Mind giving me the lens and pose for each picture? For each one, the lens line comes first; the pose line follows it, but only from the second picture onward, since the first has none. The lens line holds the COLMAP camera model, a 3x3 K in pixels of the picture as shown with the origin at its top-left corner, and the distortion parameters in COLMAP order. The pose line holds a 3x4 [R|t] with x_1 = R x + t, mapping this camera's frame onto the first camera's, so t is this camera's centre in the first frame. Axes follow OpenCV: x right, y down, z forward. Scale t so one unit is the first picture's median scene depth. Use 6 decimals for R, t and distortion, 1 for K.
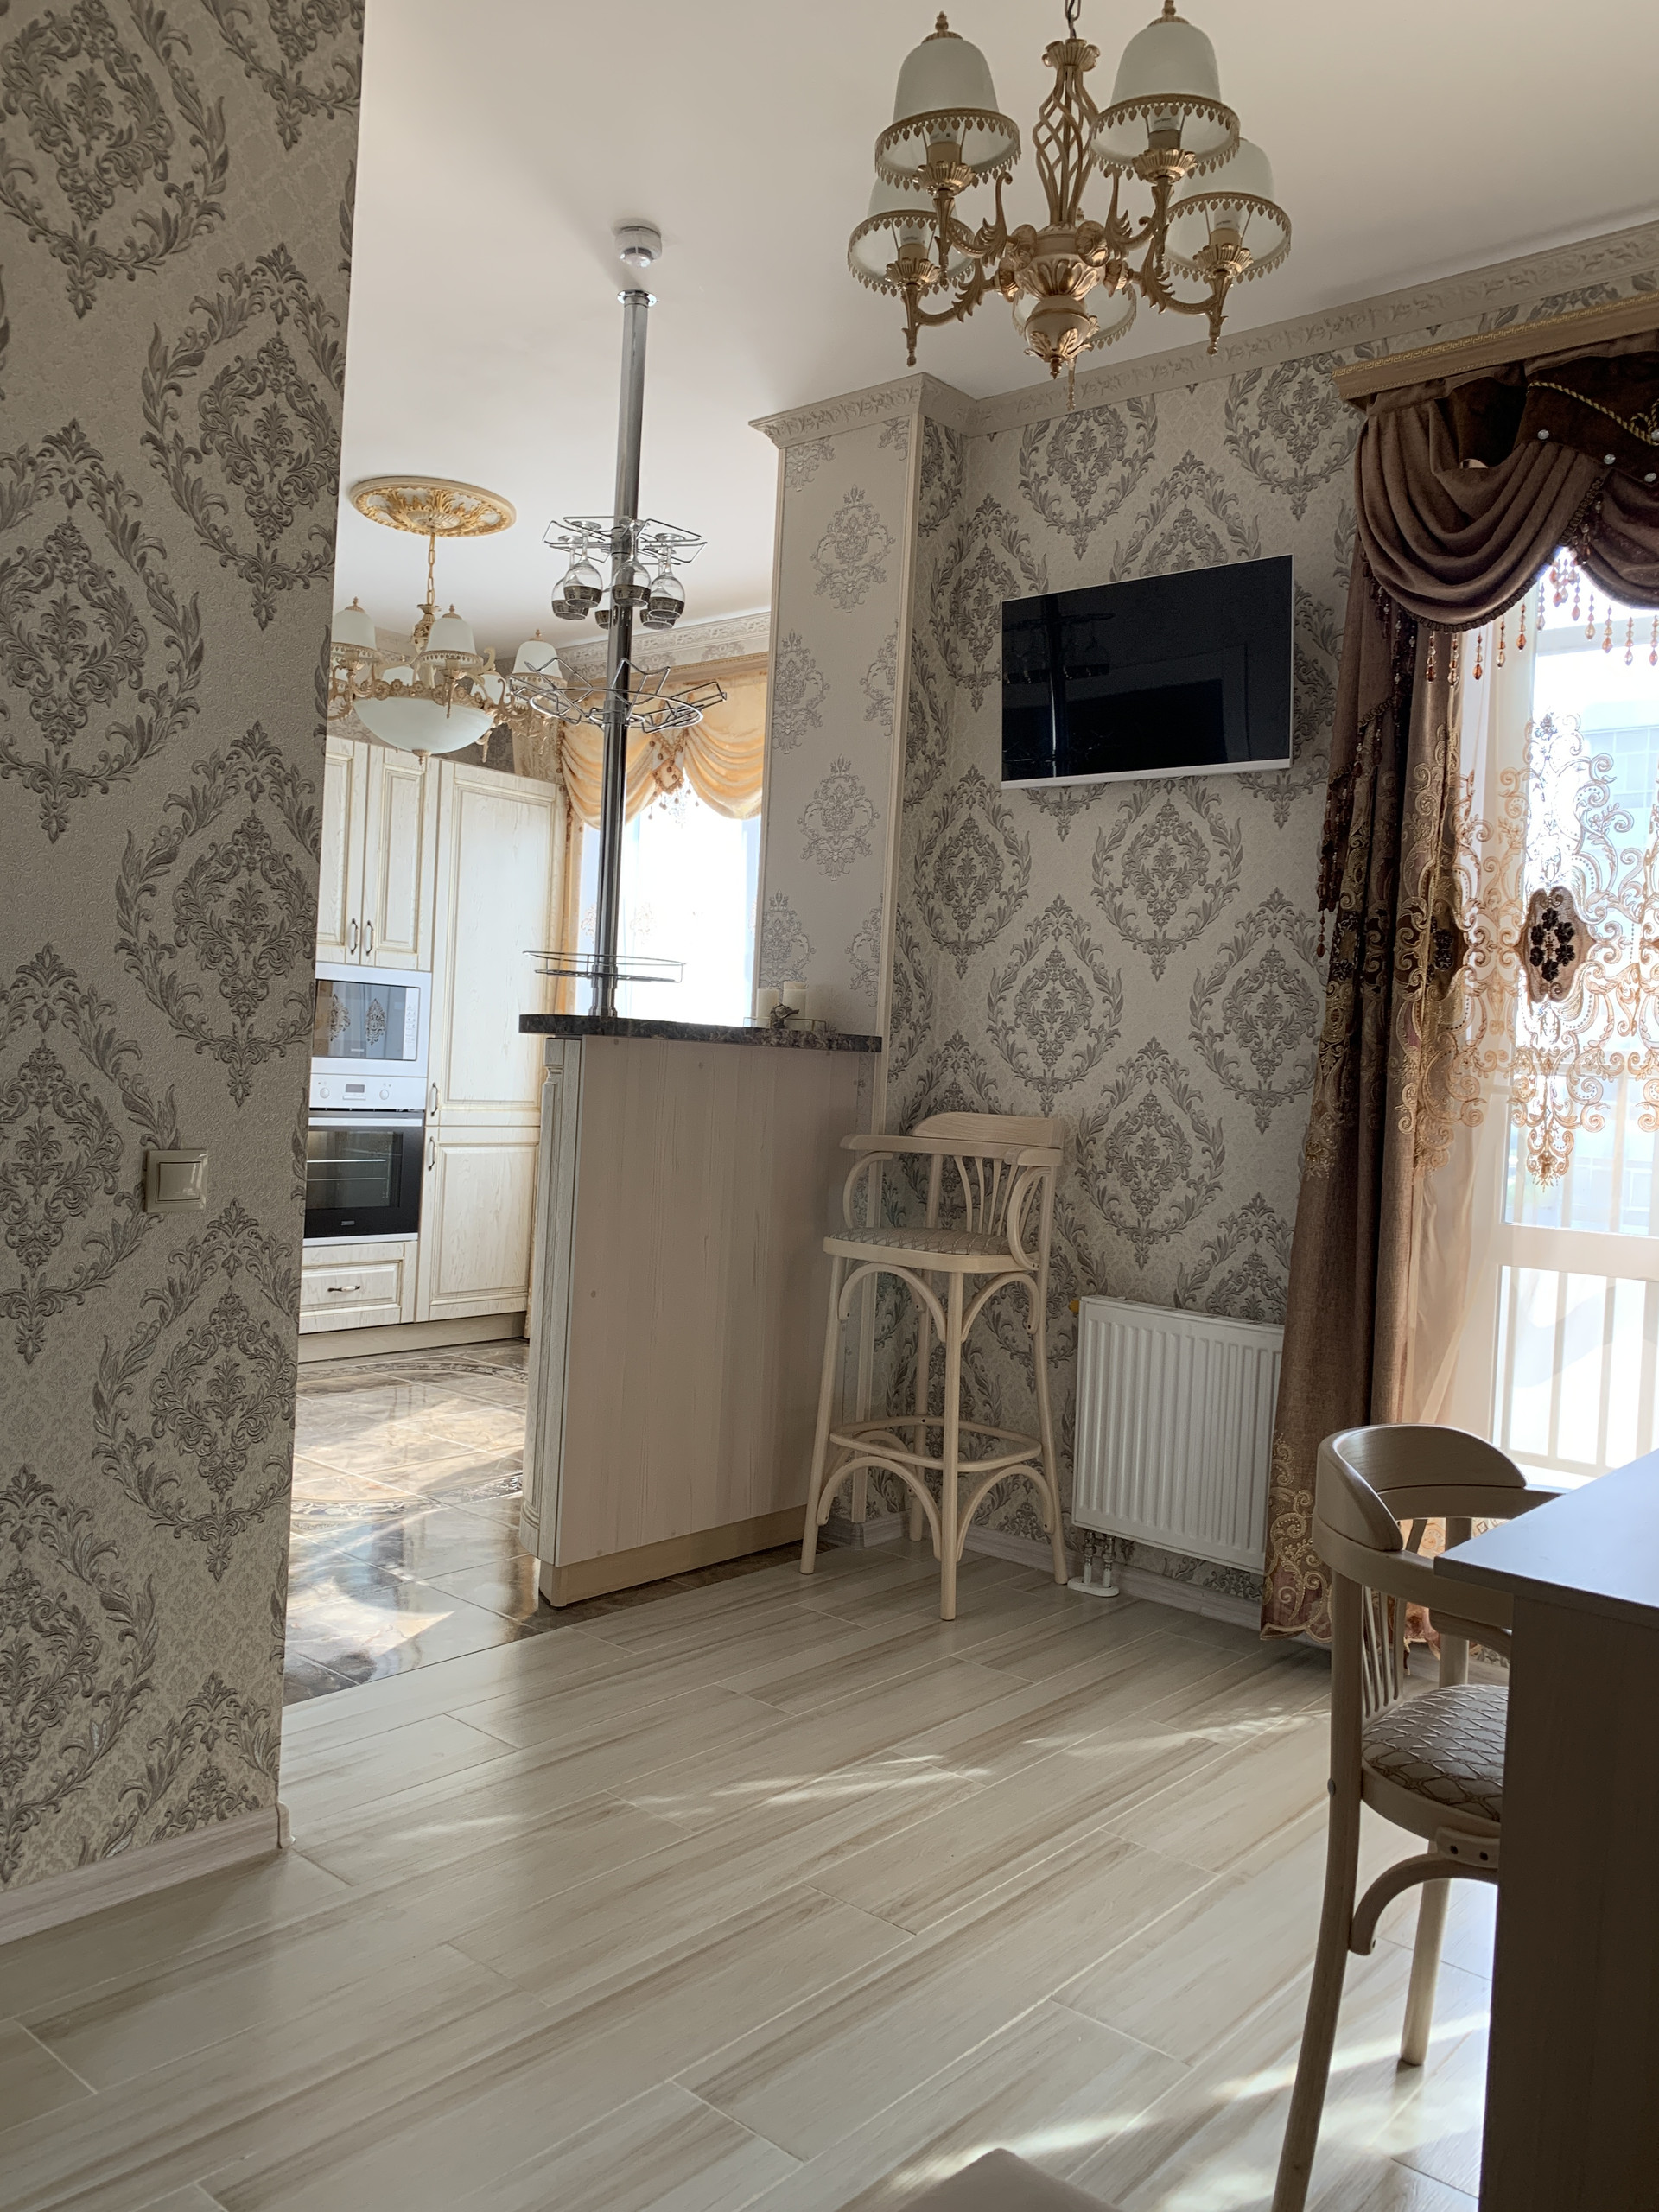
lens RADIAL K [[1691.7, 0, 829.5], [0, 1691.7, 1106.0], [0, 0, 1]] dist [0.052582, -0.128848]
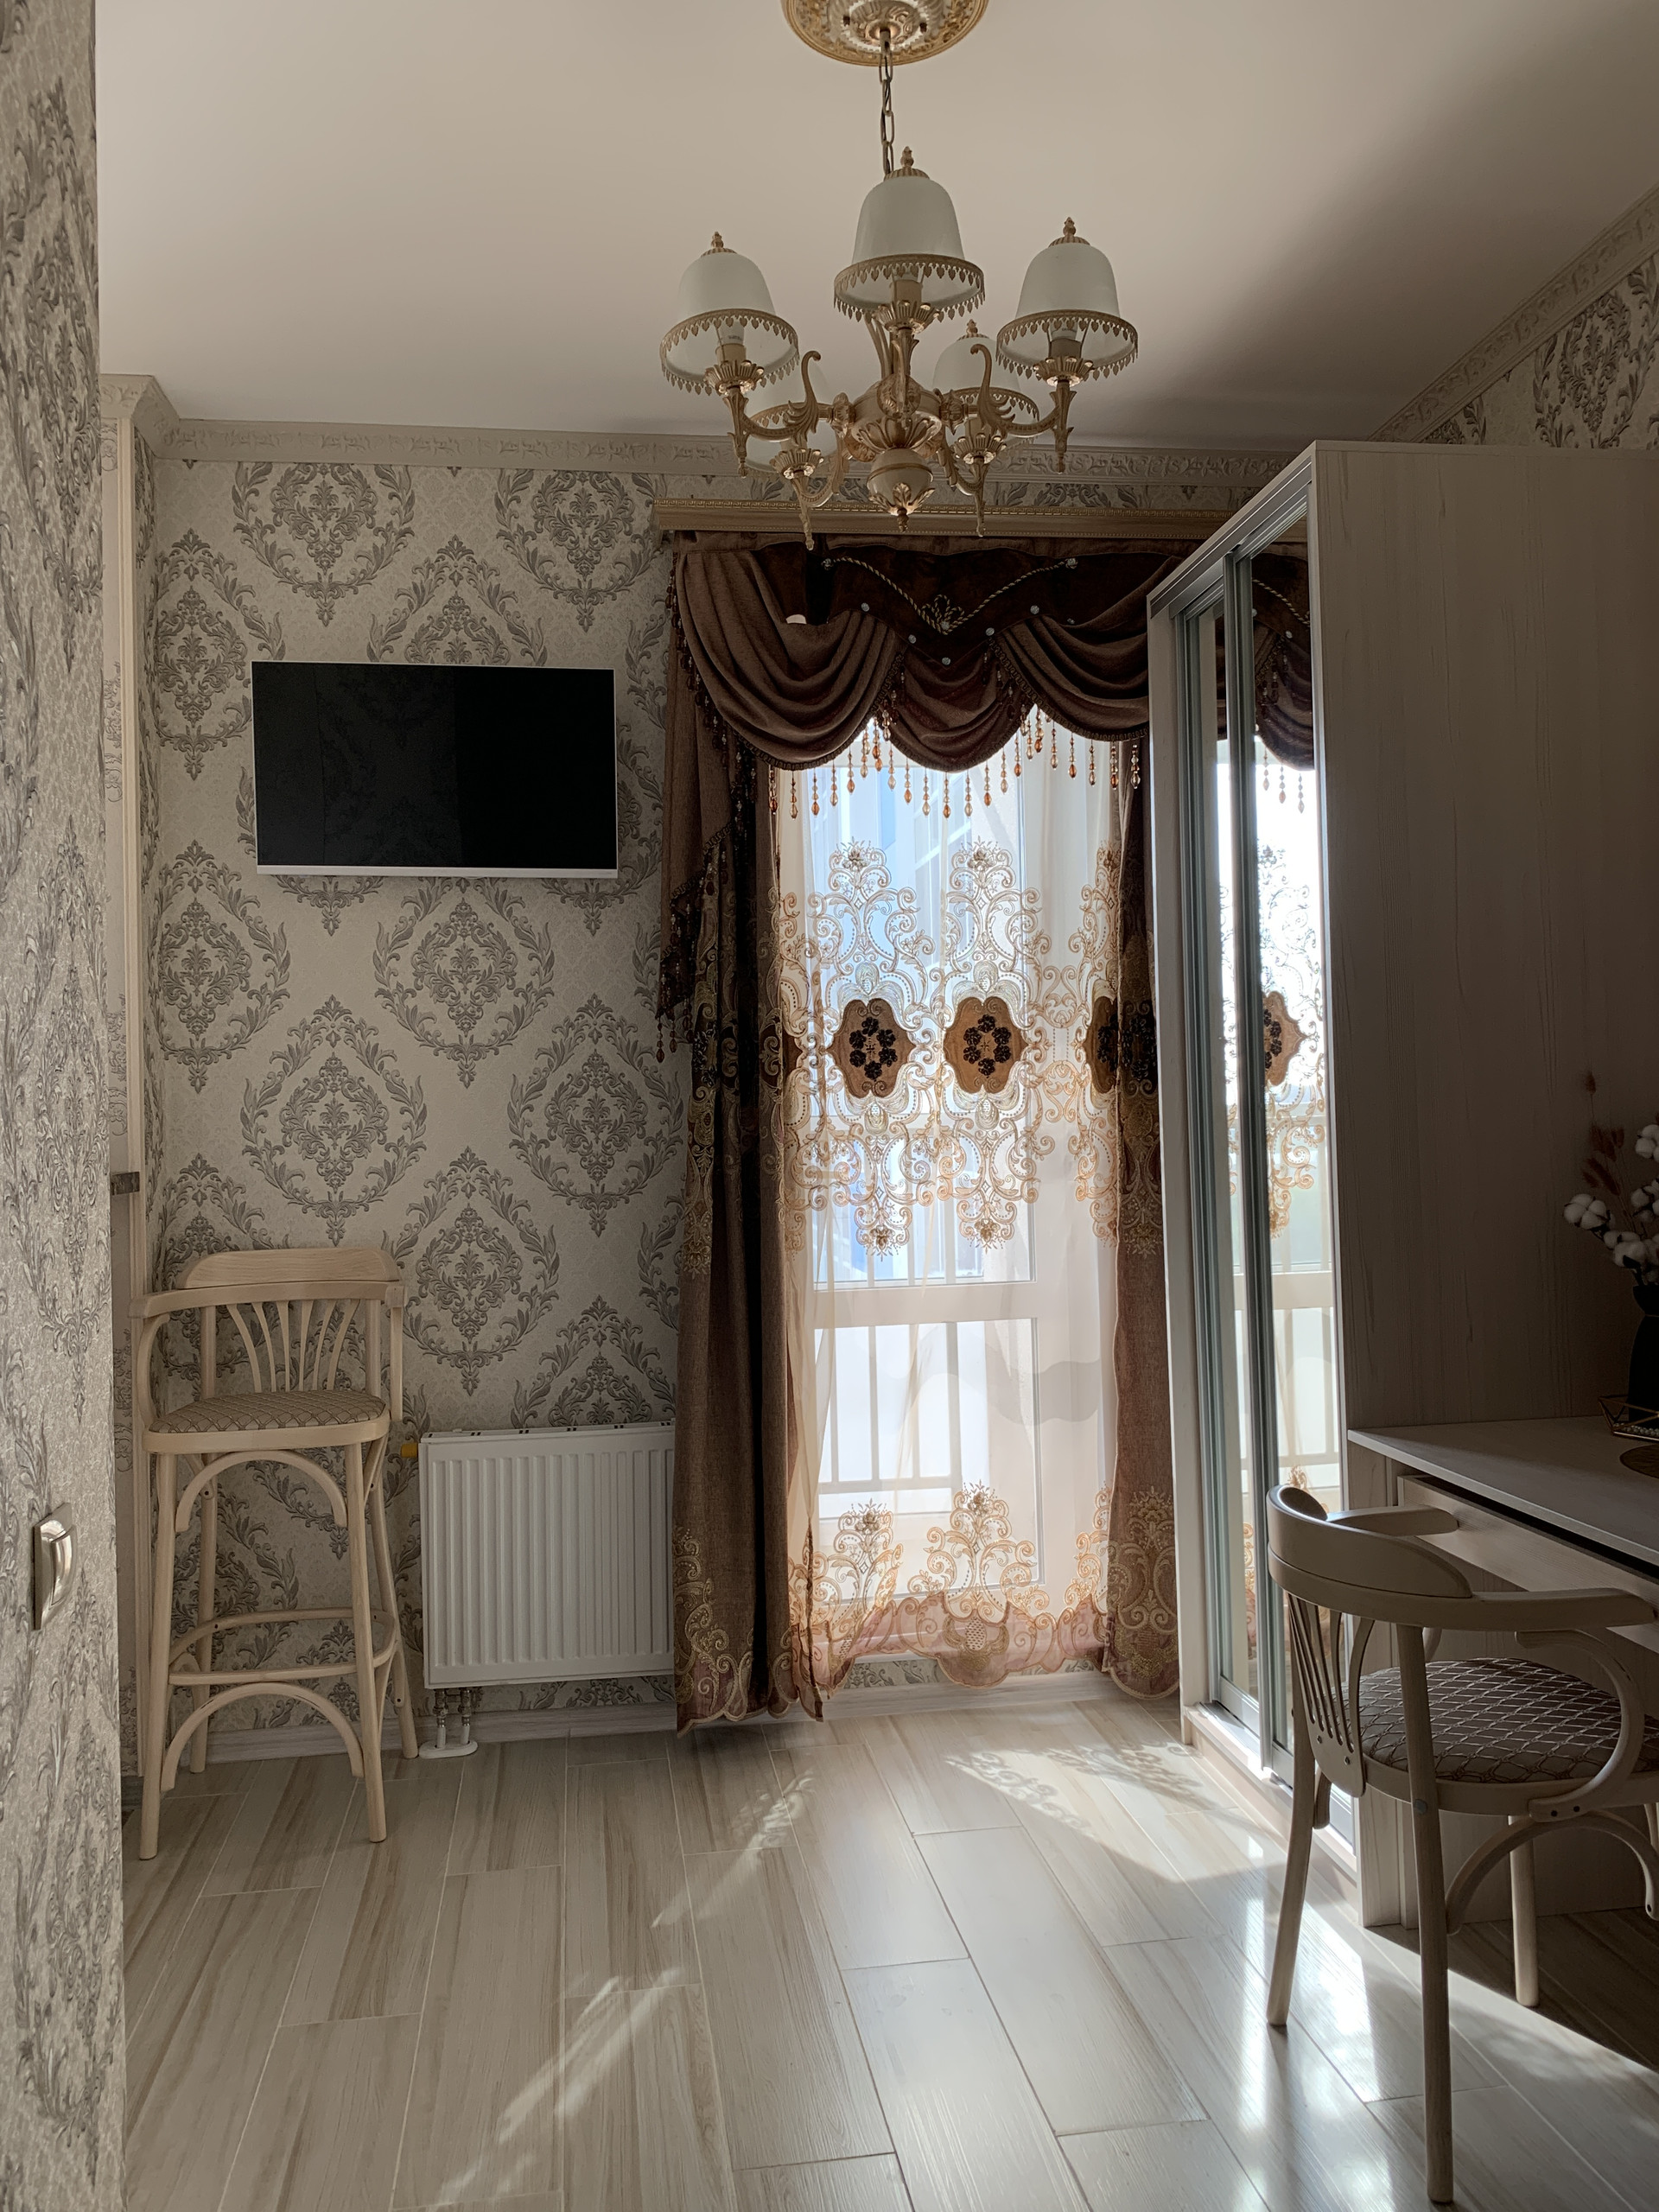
lens RADIAL K [[1675.4, 0, 829.5], [0, 1675.4, 1106.0], [0, 0, 1]] dist [0.079398, -0.128209]
pose [[0.657688, -0.059818, 0.750912, -0.400822], [0.075837, 0.997035, 0.013003, -0.064147], [-0.749464, 0.048395, 0.660274, 0.239034]]
